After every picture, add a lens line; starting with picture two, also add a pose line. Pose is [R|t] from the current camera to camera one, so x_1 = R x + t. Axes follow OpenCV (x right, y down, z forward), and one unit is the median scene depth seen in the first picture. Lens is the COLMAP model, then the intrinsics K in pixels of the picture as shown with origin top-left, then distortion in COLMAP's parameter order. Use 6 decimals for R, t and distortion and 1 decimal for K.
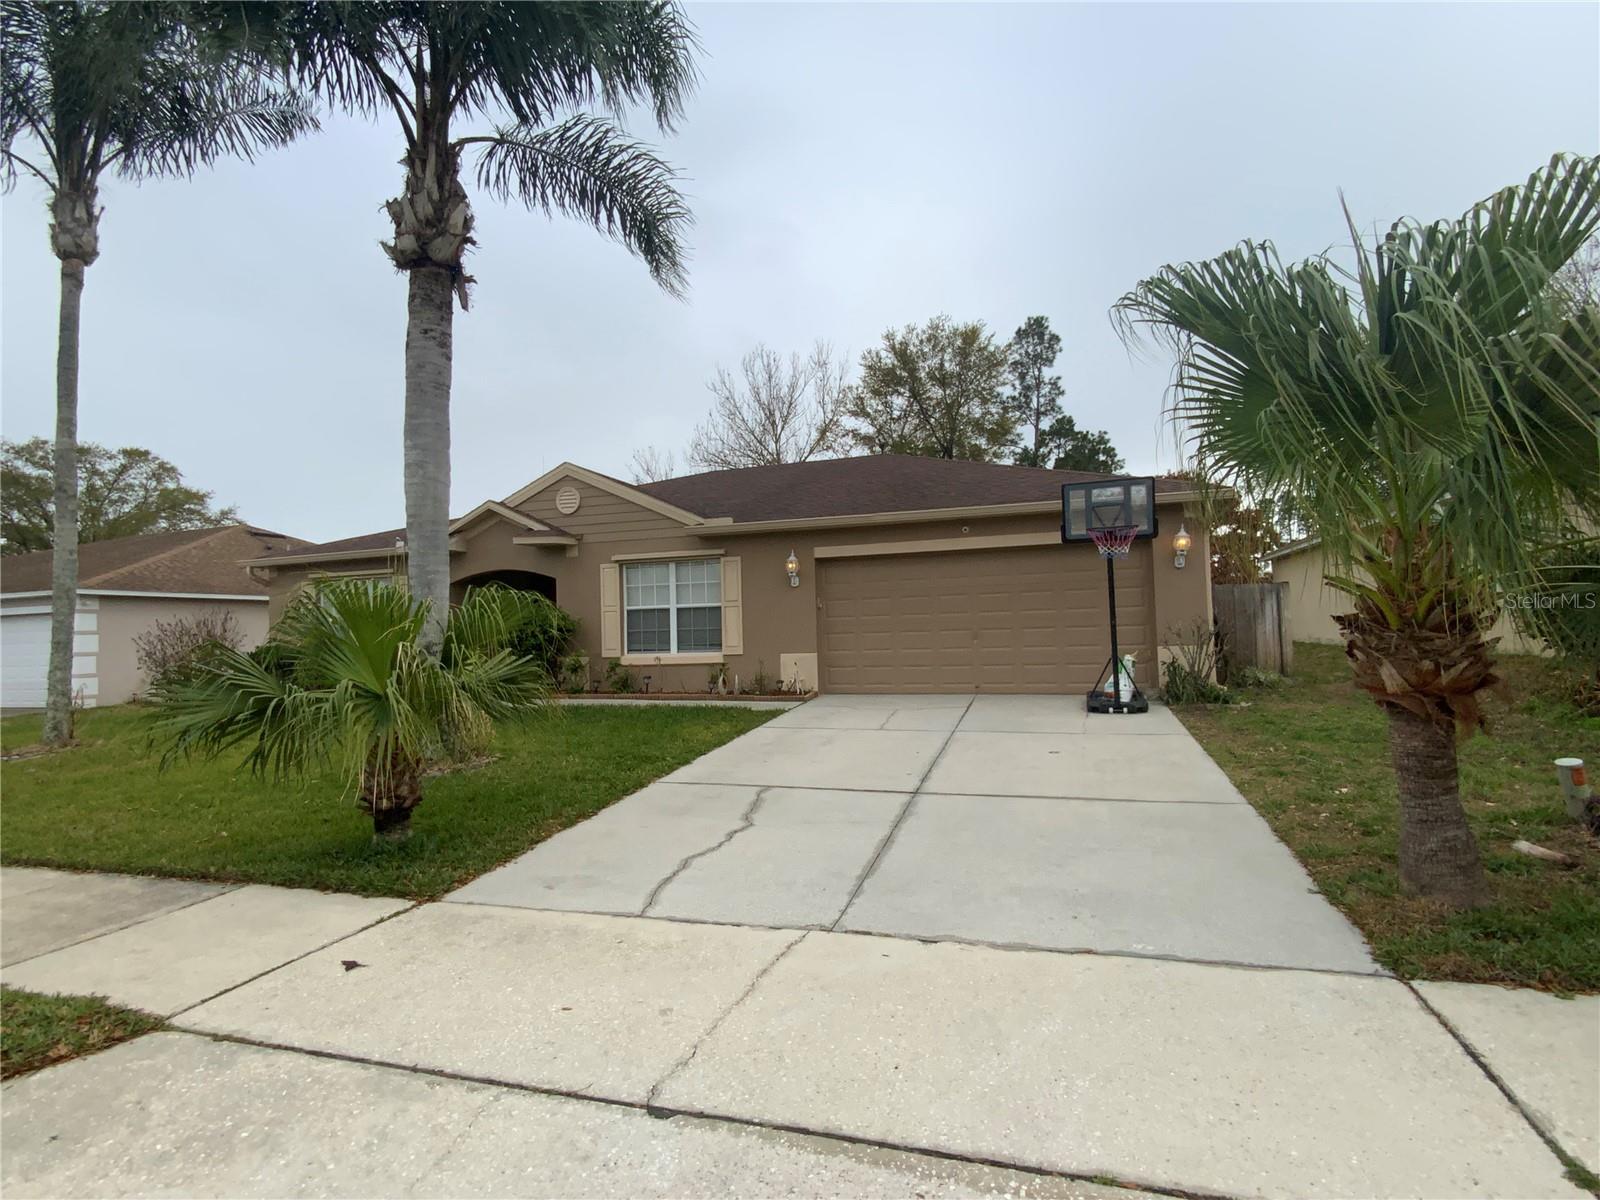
lens RADIAL K [[797.1, 0, 798.2], [0, 797.1, 606.0], [0, 0, 1]] dist [0.032706, -0.022252]
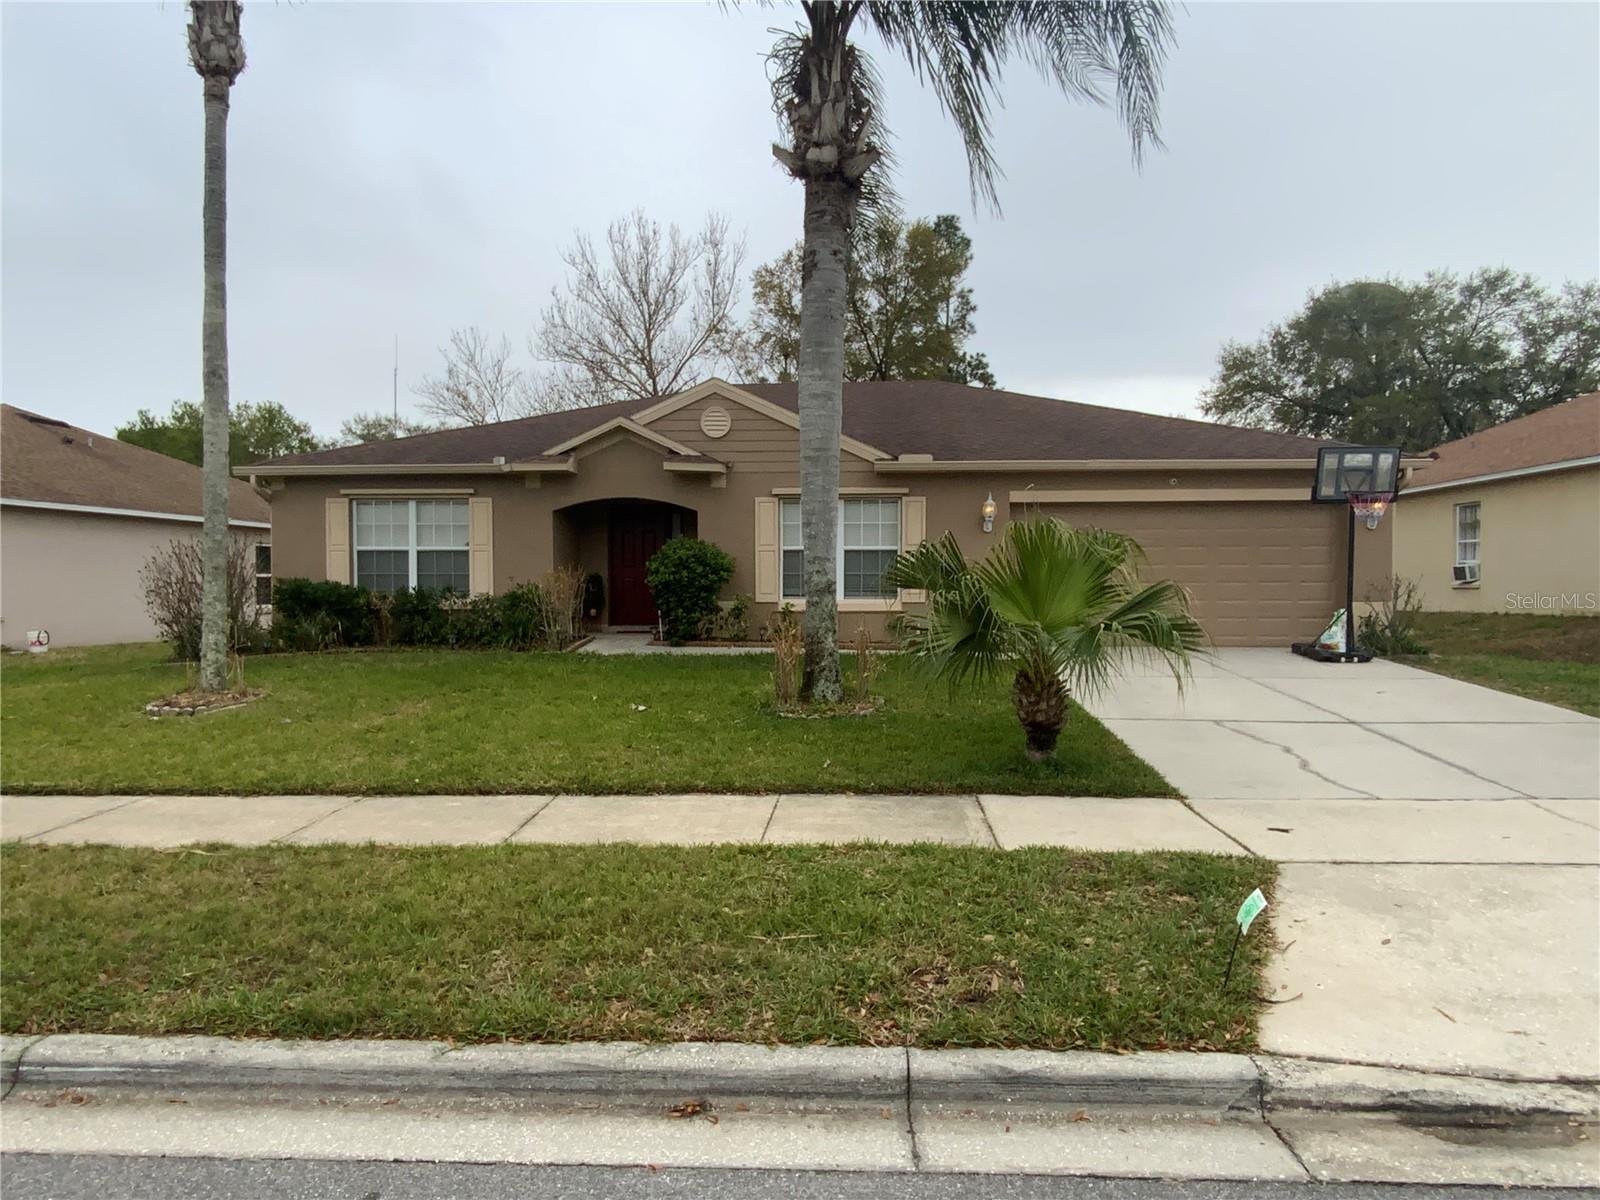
lens RADIAL K [[1011.3, 0, 800.0], [0, 1011.3, 609.0], [0, 0, 1]] dist [0.052717, -0.055382]
pose [[0.966230, 0.018827, 0.256993, -0.505718], [-0.034290, 0.997852, 0.055822, 0.007215], [-0.255390, -0.062749, 0.964800, -0.108270]]
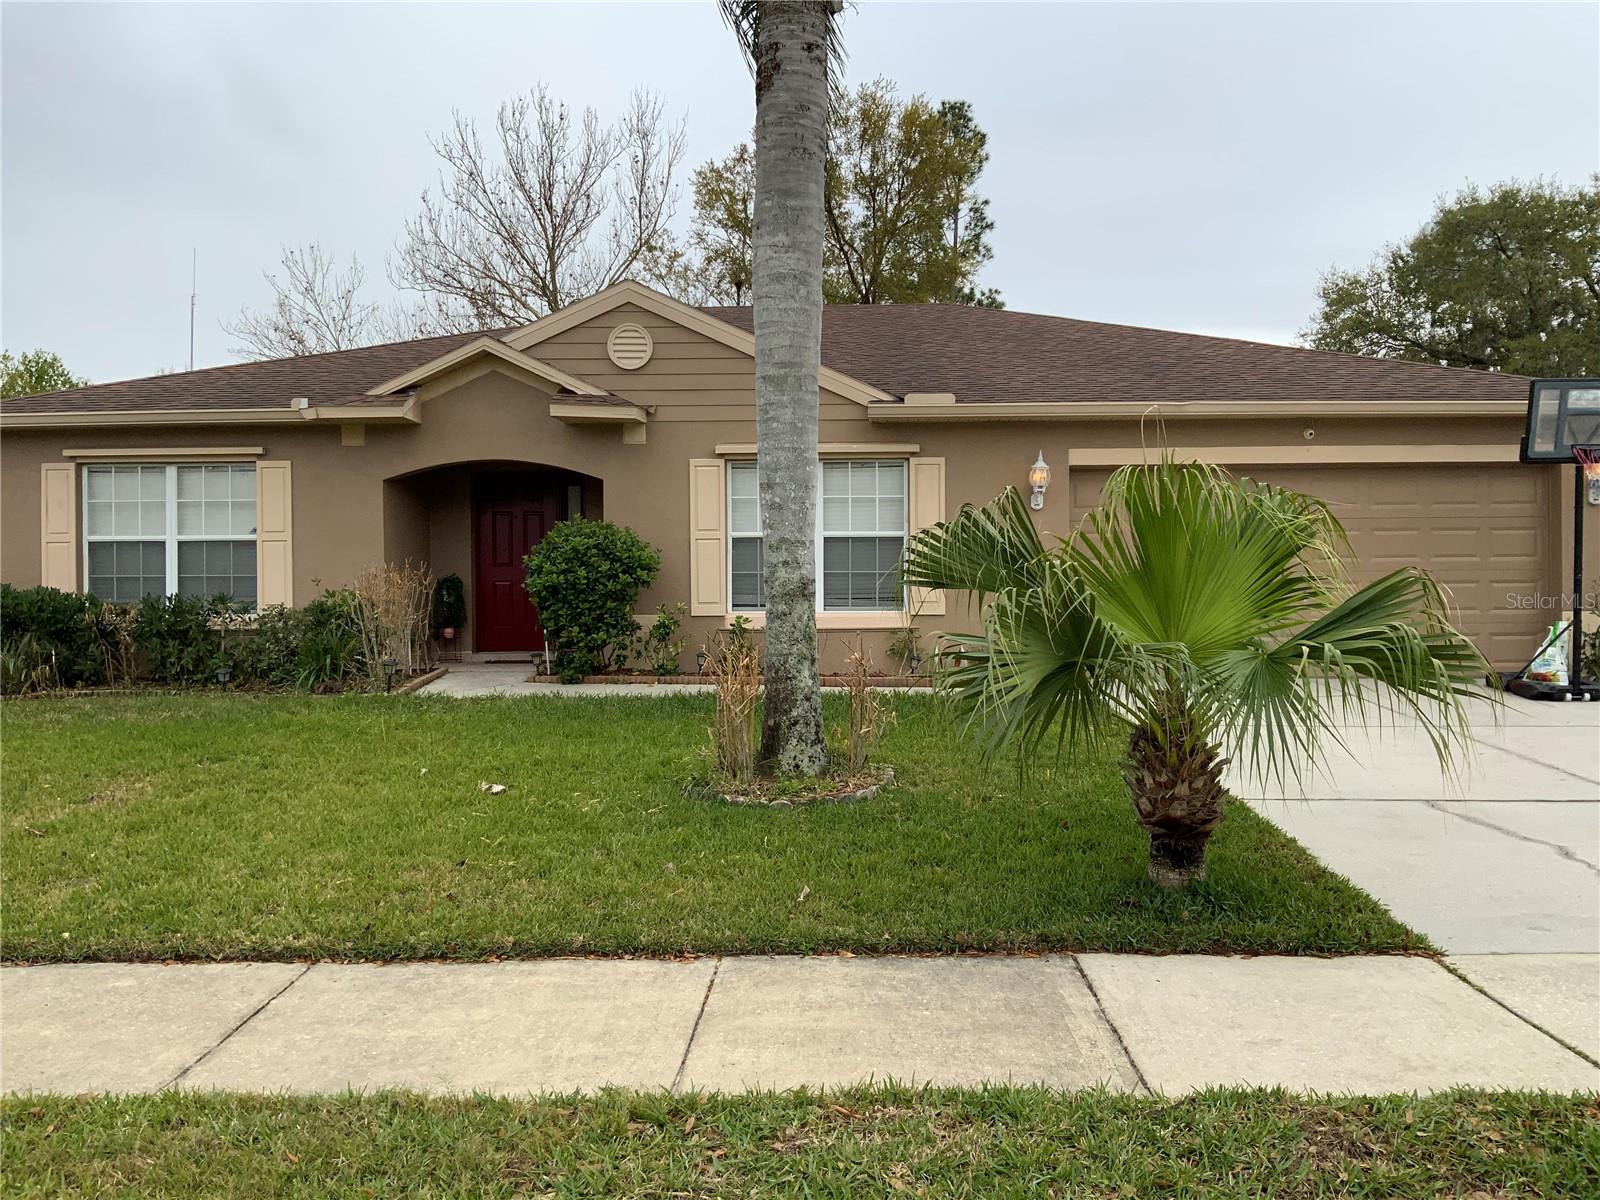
lens RADIAL K [[1325.6, 0, 800.0], [0, 1325.6, 600.0], [0, 0, 1]] dist [-0.001133, 0.000846]
pose [[0.958253, 0.019574, 0.285251, -0.465245], [-0.030296, 0.998989, 0.033222, 0.017579], [-0.284312, -0.040478, 0.957877, 0.036282]]
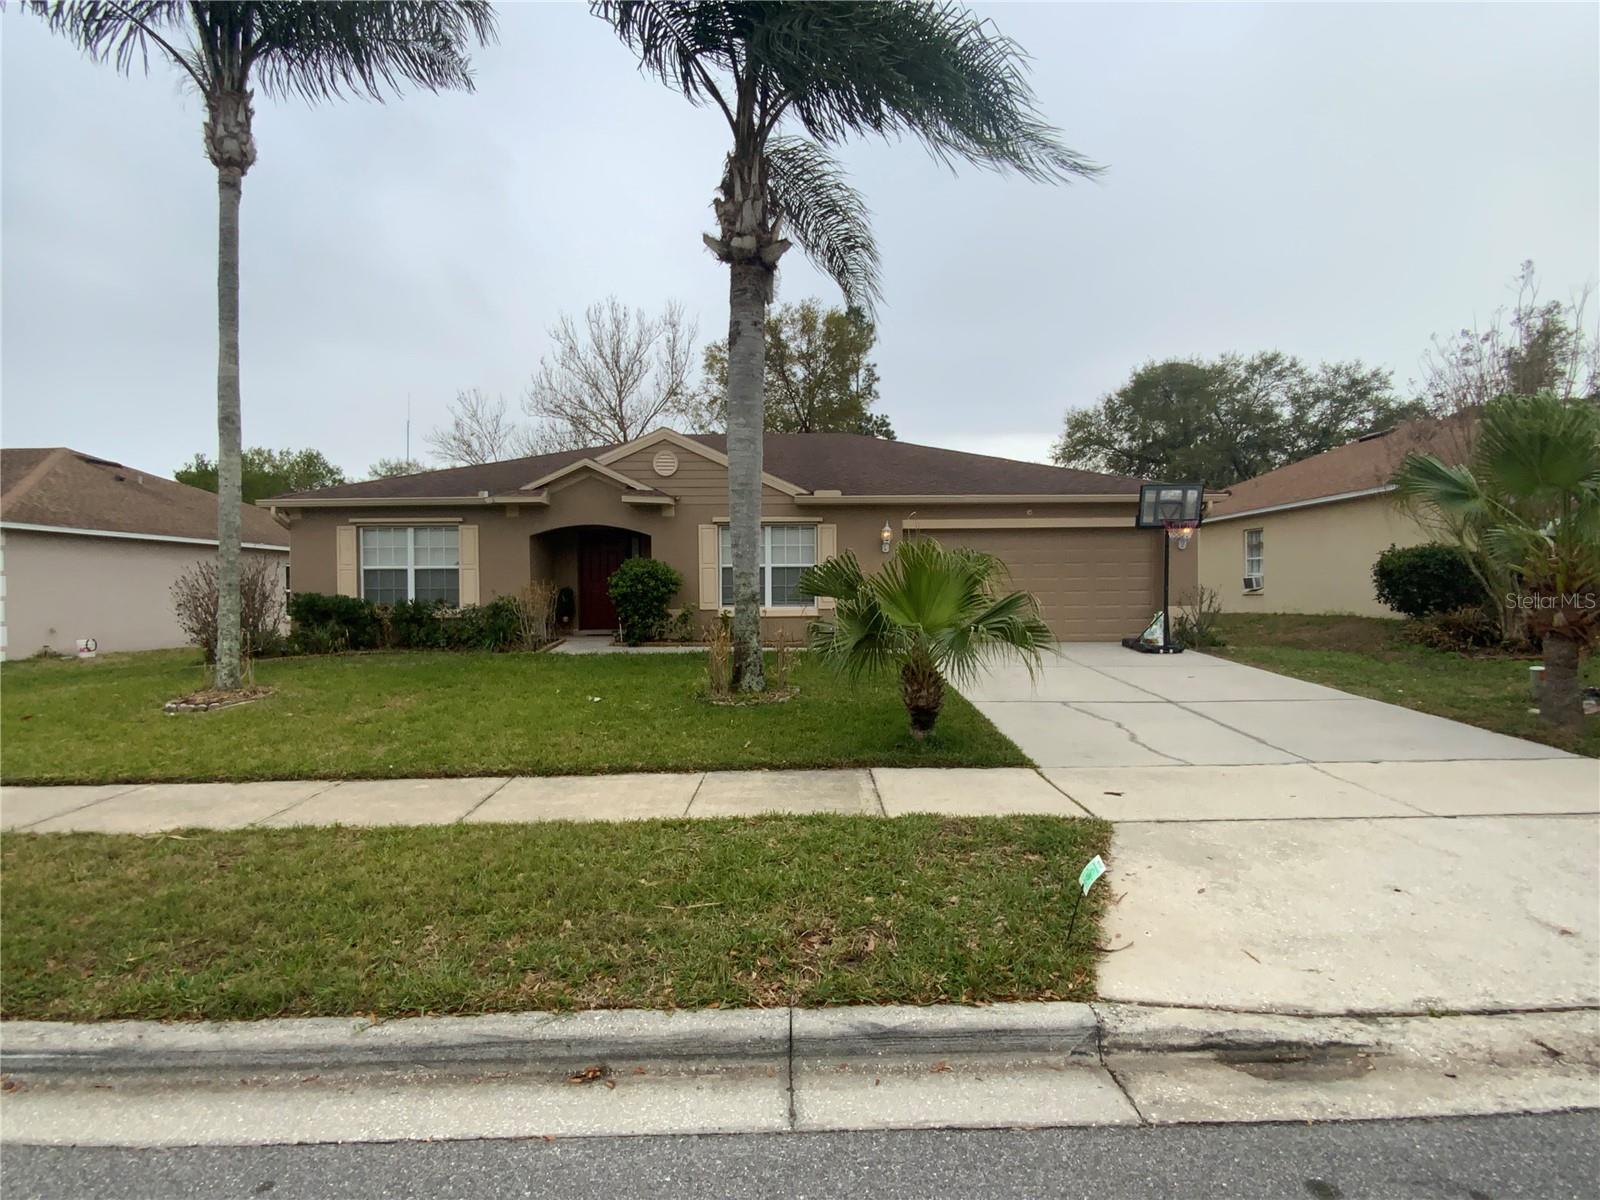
lens RADIAL K [[797.1, 0, 798.2], [0, 797.1, 606.0], [0, 0, 1]] dist [0.032706, -0.022252]
pose [[0.948049, 0.014116, 0.317812, -0.481295], [-0.029264, 0.998649, 0.042939, 0.008177], [-0.316776, -0.050009, 0.947181, -0.081384]]
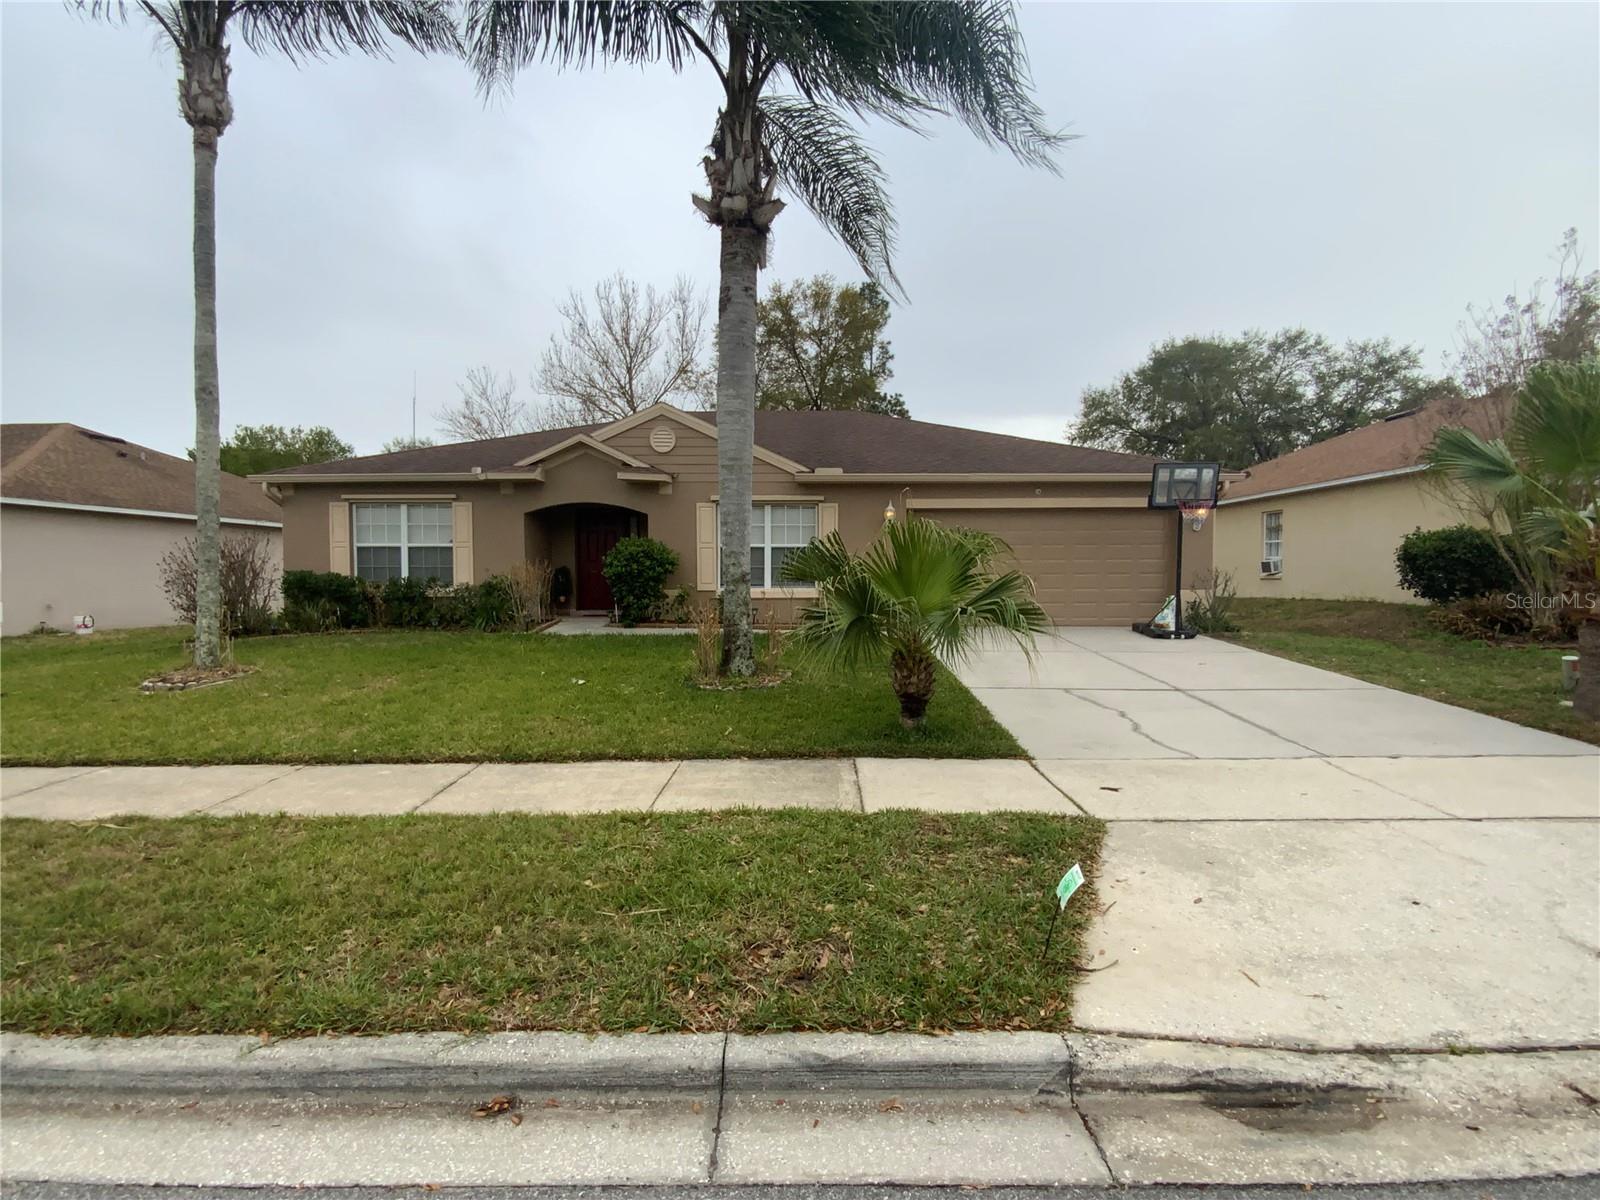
lens RADIAL K [[796.5, 0, 799.0], [0, 796.5, 607.4], [0, 0, 1]] dist [0.031657, -0.020095]
pose [[0.953390, 0.013389, 0.301445, -0.452796], [-0.035500, 0.997054, 0.067994, 0.009592], [-0.299646, -0.075527, 0.951056, -0.060414]]
